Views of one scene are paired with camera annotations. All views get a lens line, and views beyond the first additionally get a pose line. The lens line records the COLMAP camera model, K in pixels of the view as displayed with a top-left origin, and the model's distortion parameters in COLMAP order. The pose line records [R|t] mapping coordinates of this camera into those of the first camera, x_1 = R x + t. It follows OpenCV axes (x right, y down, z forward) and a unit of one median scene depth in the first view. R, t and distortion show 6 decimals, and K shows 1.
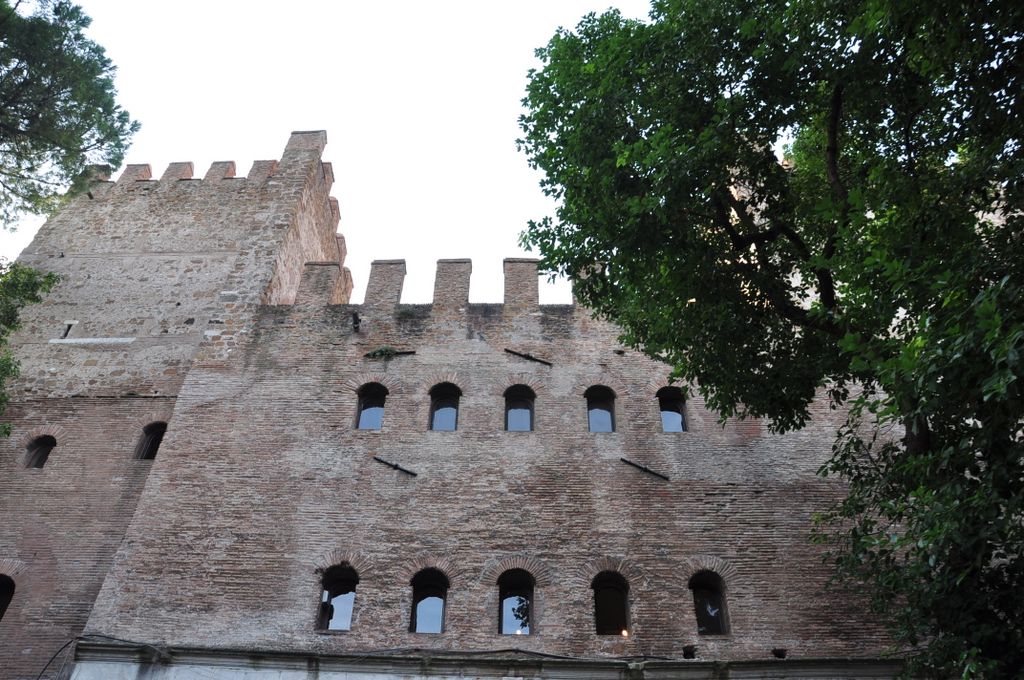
lens RADIAL K [[792.8, 0, 517.4], [0, 792.8, 347.1], [0, 0, 1]] dist [-0.163472, 0.122758]
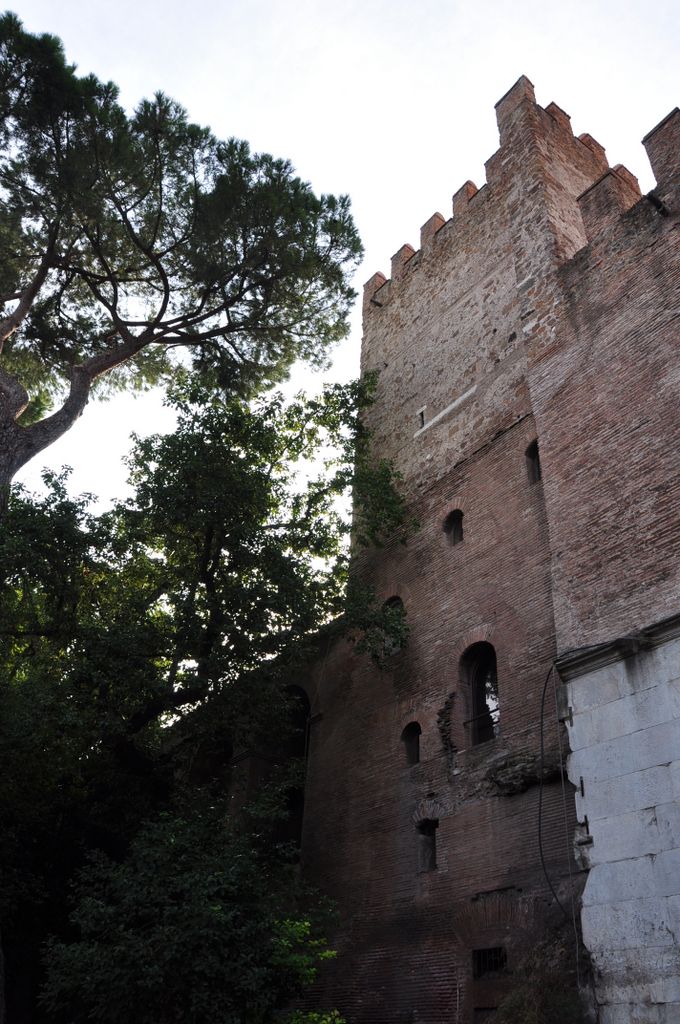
lens RADIAL K [[829.0, 0, 337.0], [0, 829.0, 515.4], [0, 0, 1]] dist [-0.148092, 0.138422]
pose [[0.596660, -0.445214, -0.667668, 0.003338], [0.536232, 0.840171, -0.081040, 0.141173], [0.597036, -0.309672, 0.740035, 0.126157]]
